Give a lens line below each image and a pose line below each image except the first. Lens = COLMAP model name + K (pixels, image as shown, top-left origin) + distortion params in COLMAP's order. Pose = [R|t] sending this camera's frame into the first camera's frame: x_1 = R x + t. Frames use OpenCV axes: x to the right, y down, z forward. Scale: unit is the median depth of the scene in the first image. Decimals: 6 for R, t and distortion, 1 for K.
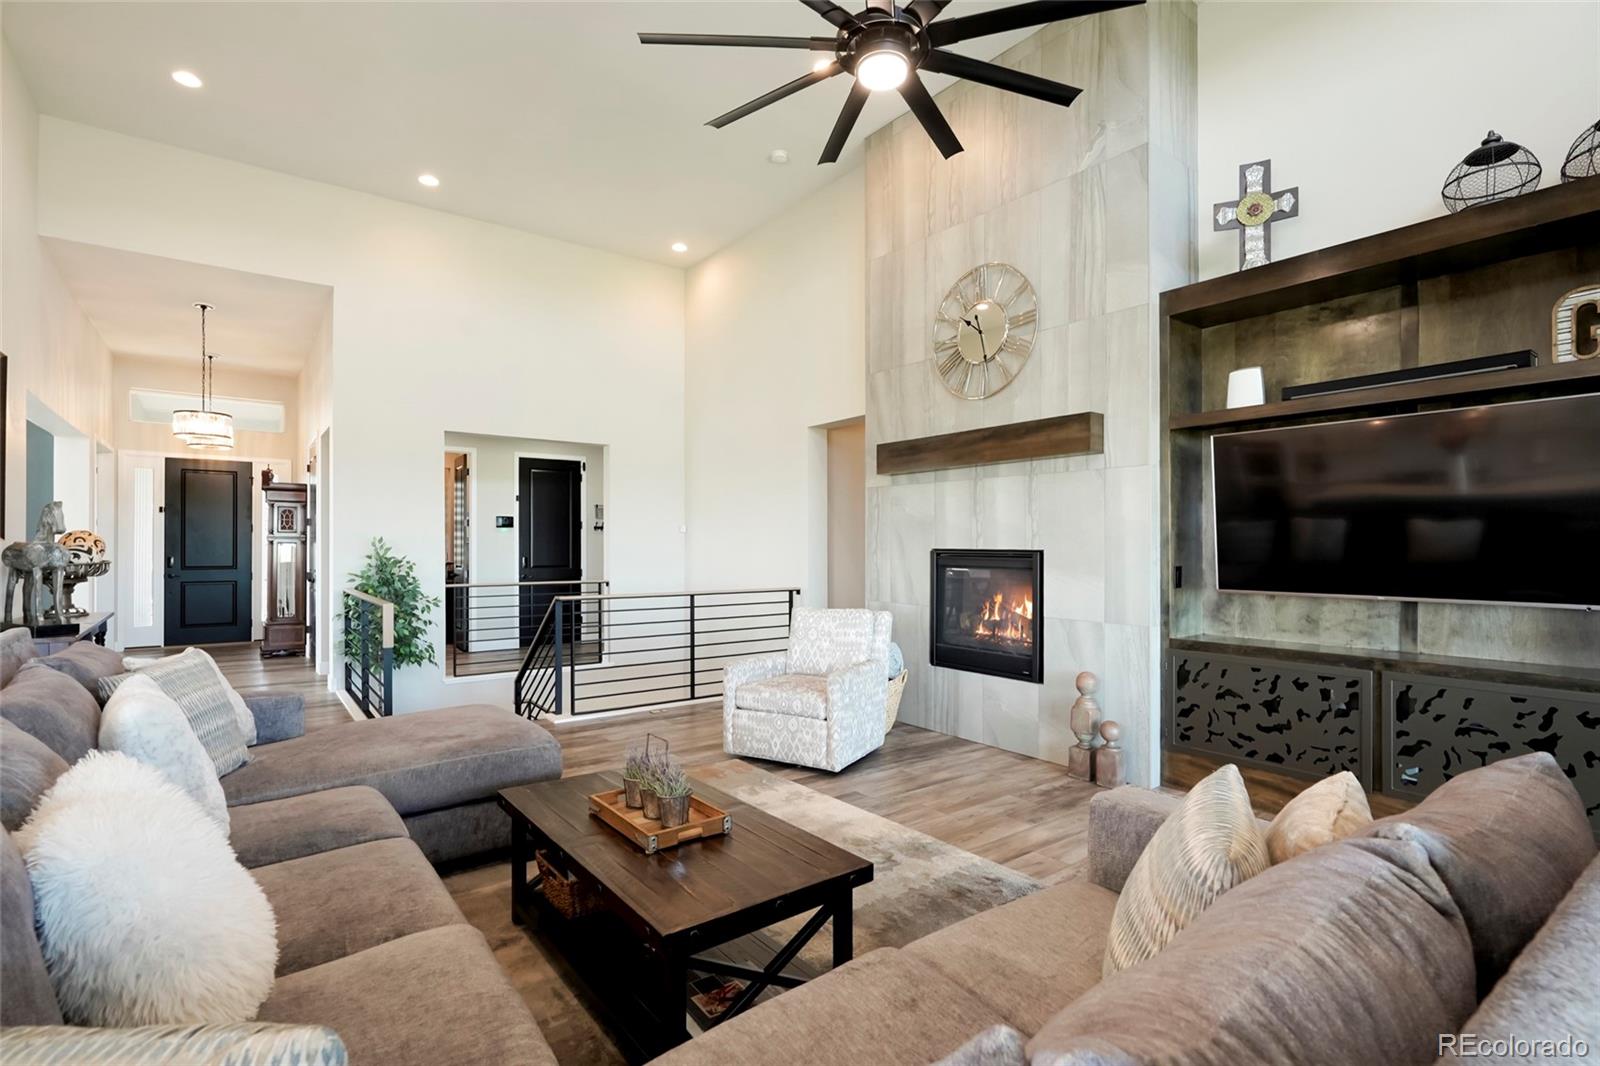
lens RADIAL K [[757.6, 0, 803.7], [0, 757.6, 542.5], [0, 0, 1]] dist [-0.004943, 0.000066]
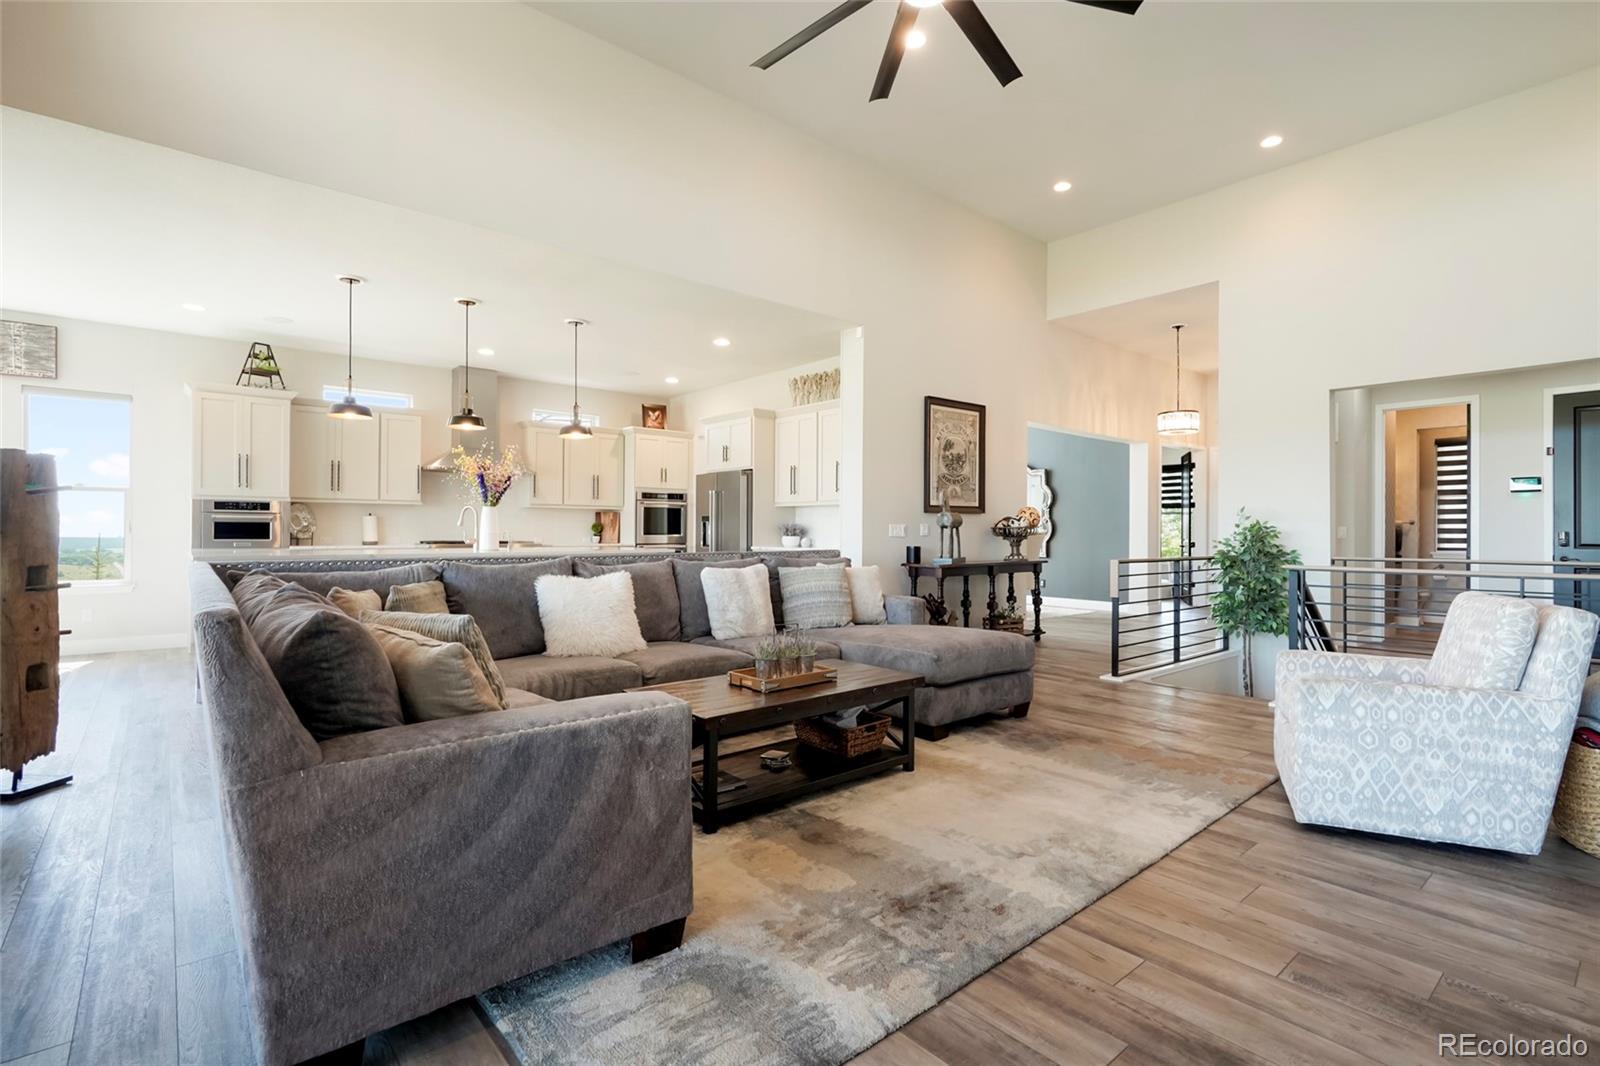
lens RADIAL K [[745.7, 0, 800.0], [0, 745.7, 533.0], [0, 0, 1]] dist [-0.002936, -0.000081]
pose [[0.058468, -0.000310, -0.998289, 0.586769], [0.001727, 0.999998, -0.000209, 0.039156], [0.998288, -0.001712, 0.058469, 0.449050]]
